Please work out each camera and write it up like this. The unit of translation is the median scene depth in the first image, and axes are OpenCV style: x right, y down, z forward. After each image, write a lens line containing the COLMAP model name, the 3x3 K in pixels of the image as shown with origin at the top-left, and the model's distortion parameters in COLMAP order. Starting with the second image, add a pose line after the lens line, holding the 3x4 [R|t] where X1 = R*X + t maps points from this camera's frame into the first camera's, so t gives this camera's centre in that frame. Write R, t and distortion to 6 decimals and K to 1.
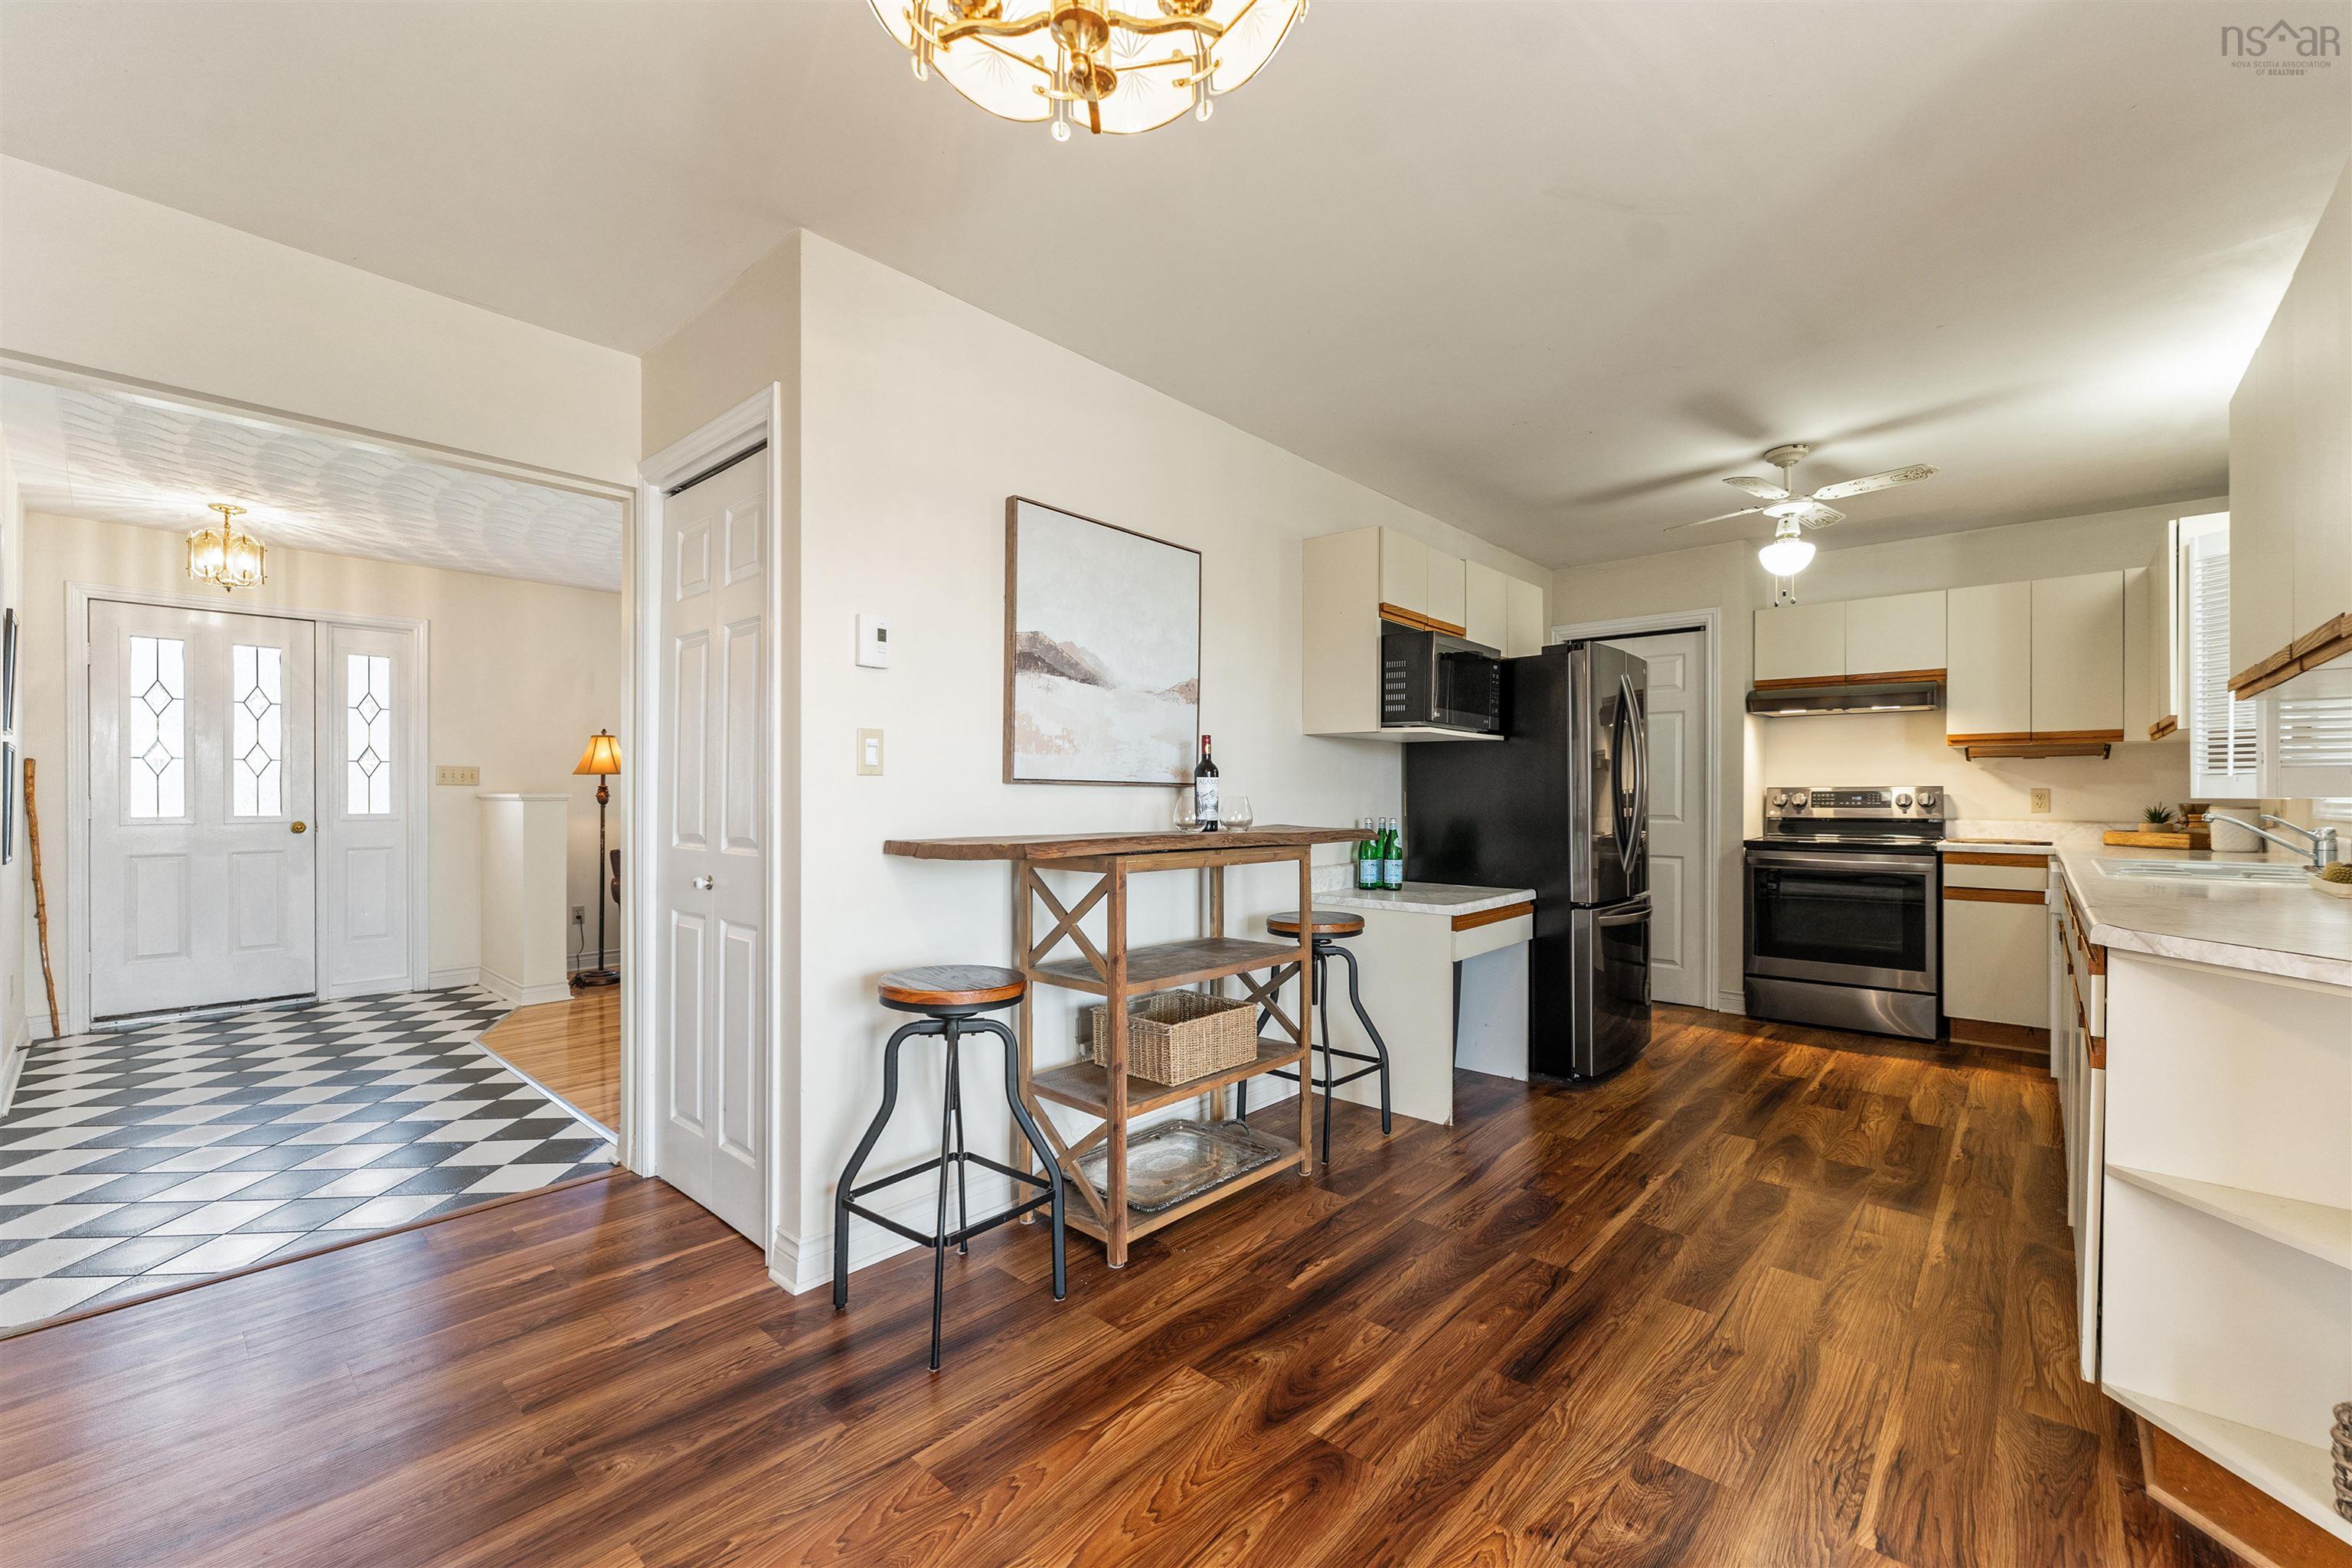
lens RADIAL K [[961.5, 0, 1181.3], [0, 961.5, 795.9], [0, 0, 1]] dist [-0.002115, -0.000594]
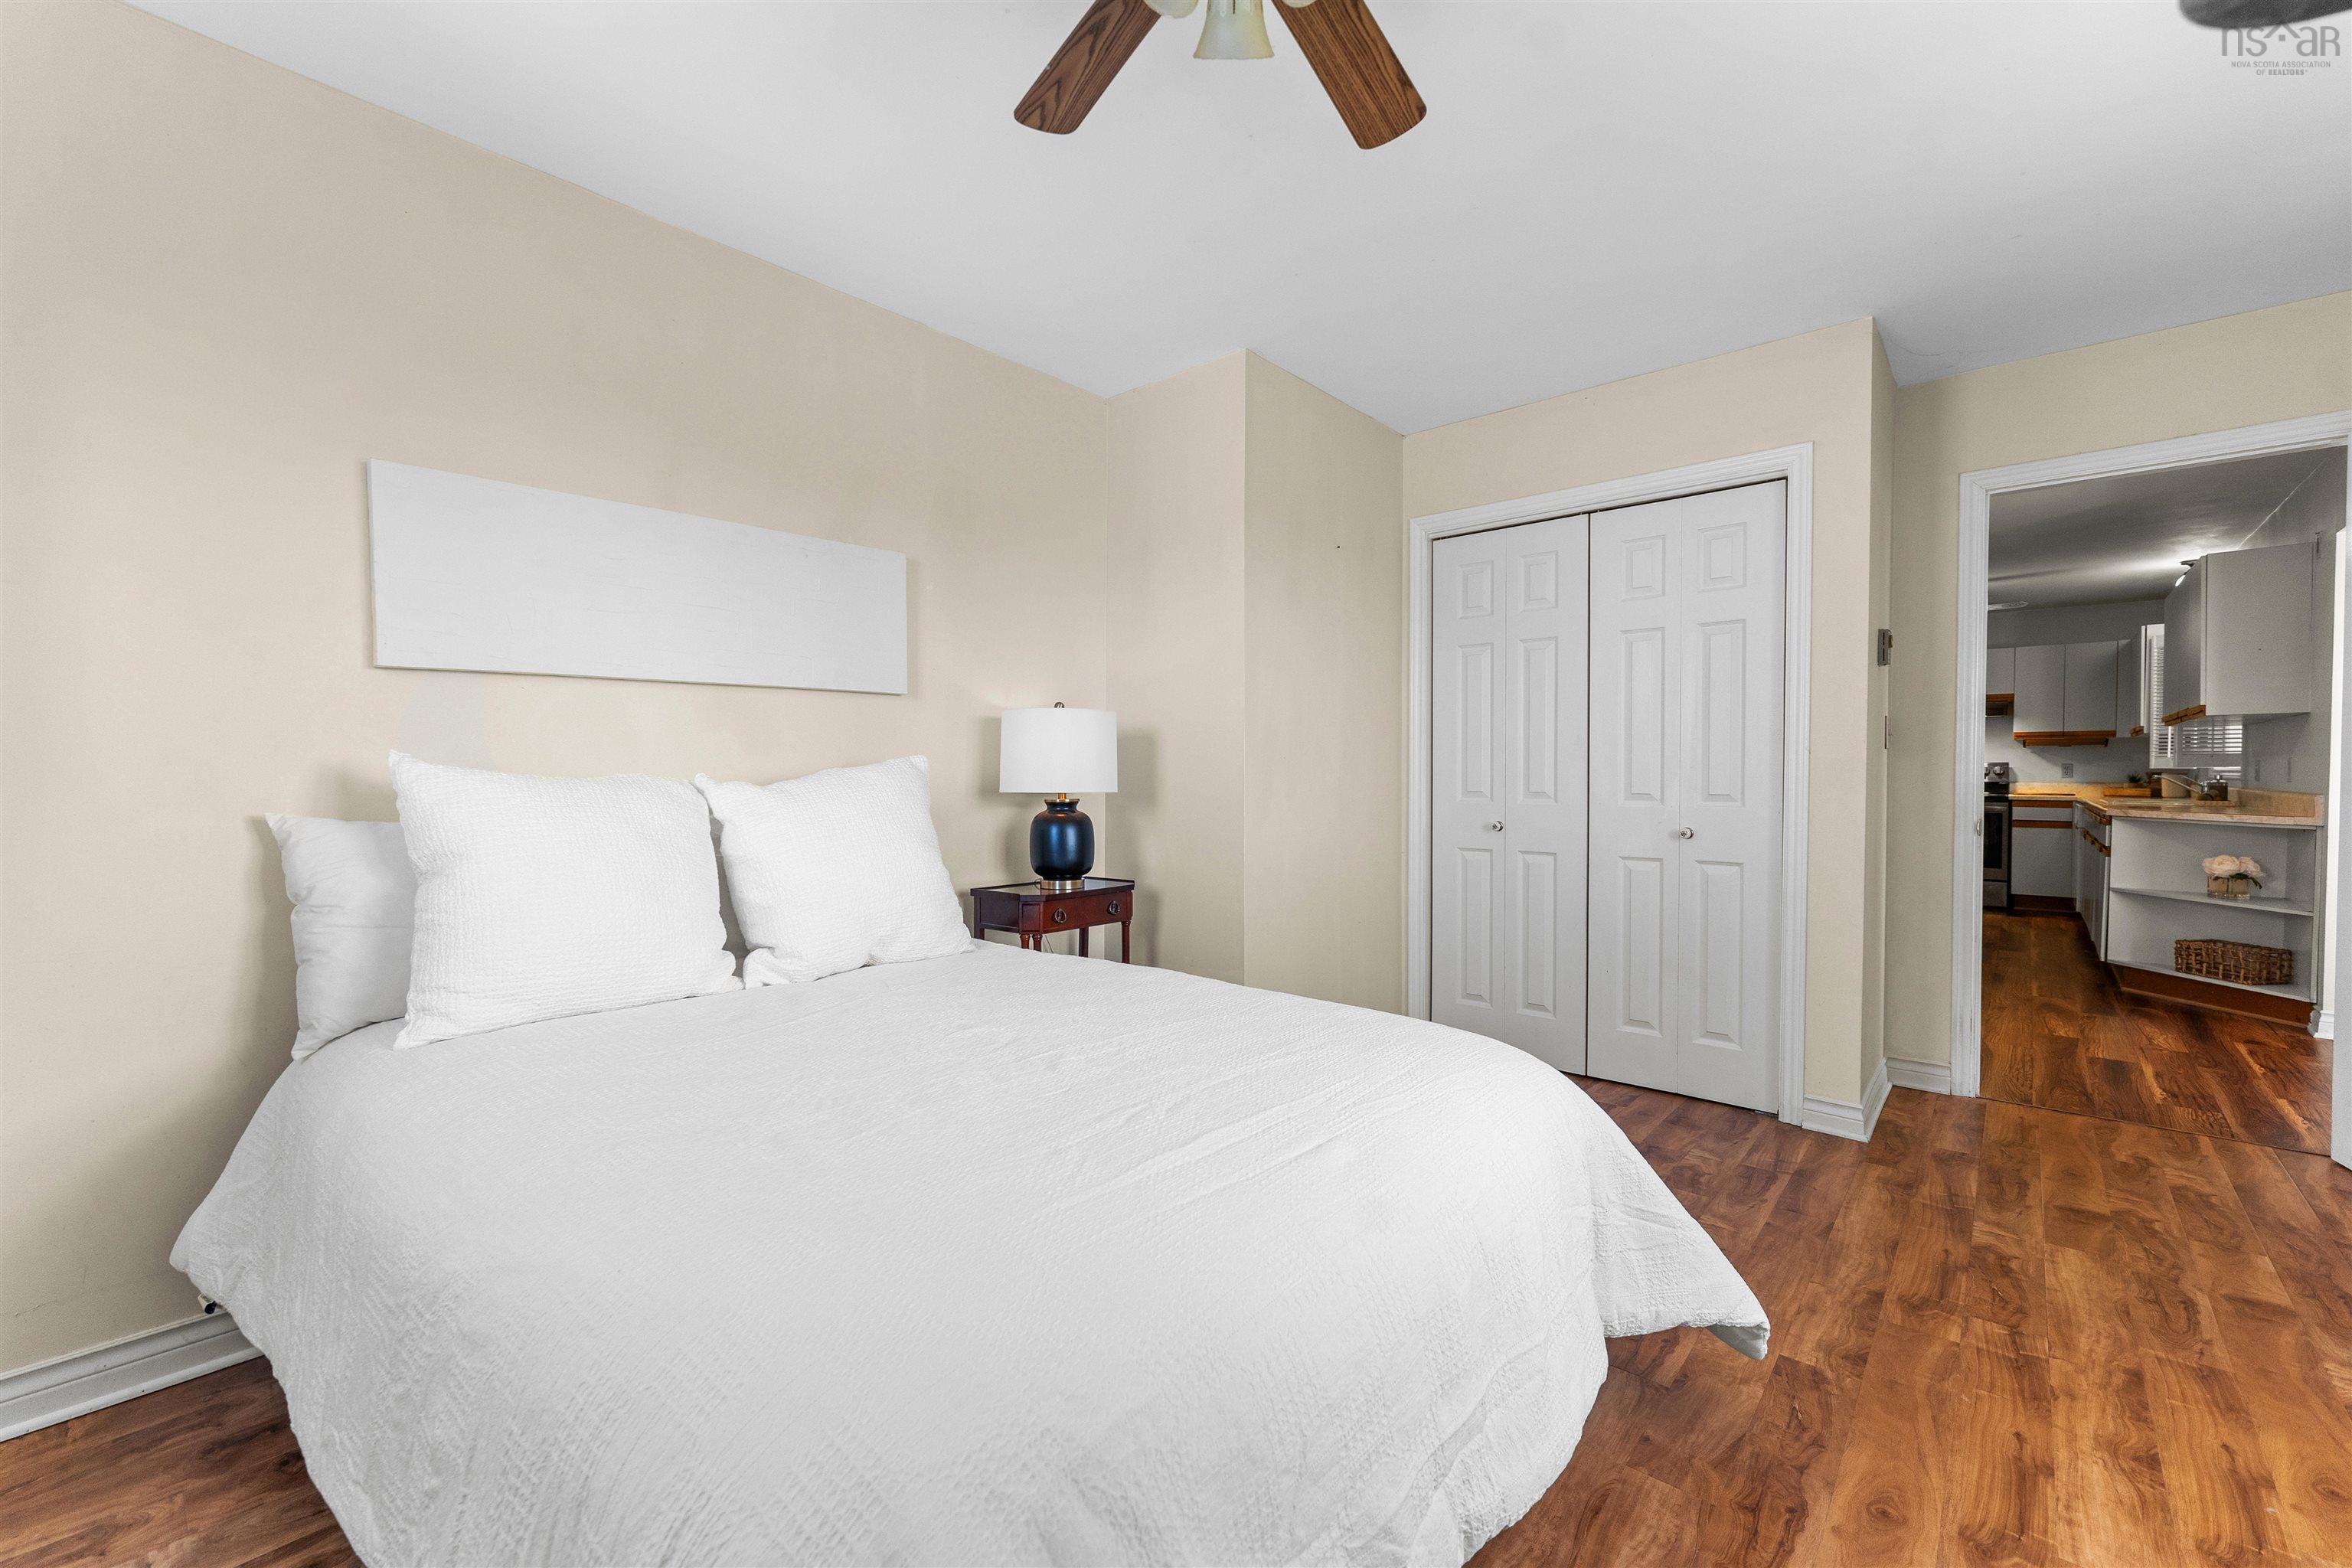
lens RADIAL K [[961.5, 0, 1183.6], [0, 961.5, 794.9], [0, 0, 1]] dist [-0.002115, -0.000594]
pose [[0.999963, -0.002703, 0.008176, -0.782059], [0.002533, 0.999781, 0.020752, 0.009077], [-0.008231, -0.020730, 0.999751, -0.787265]]
